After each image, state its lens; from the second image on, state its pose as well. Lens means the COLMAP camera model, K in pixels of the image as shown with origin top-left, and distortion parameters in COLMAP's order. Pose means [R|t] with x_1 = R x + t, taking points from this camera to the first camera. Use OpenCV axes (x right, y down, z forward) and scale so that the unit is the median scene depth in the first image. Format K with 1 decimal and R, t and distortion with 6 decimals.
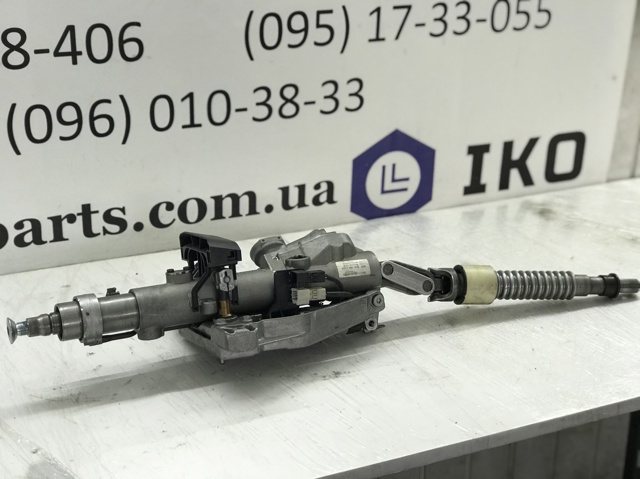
lens RADIAL K [[1047.7, 0, 320.0], [0, 1047.7, 239.2], [0, 0, 1]] dist [0.073245, 0.000000]
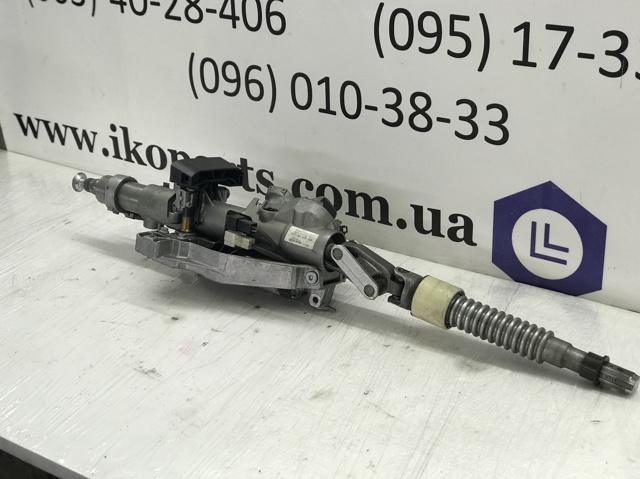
lens RADIAL K [[1047.7, 0, 320.0], [0, 1047.7, 240.2], [0, 0, 1]] dist [0.073245, 0.000000]
pose [[0.488380, 0.320011, -0.811836, 0.689409], [-0.288872, 0.937166, 0.195636, -0.181008], [0.823431, 0.138972, 0.550135, 0.465958]]
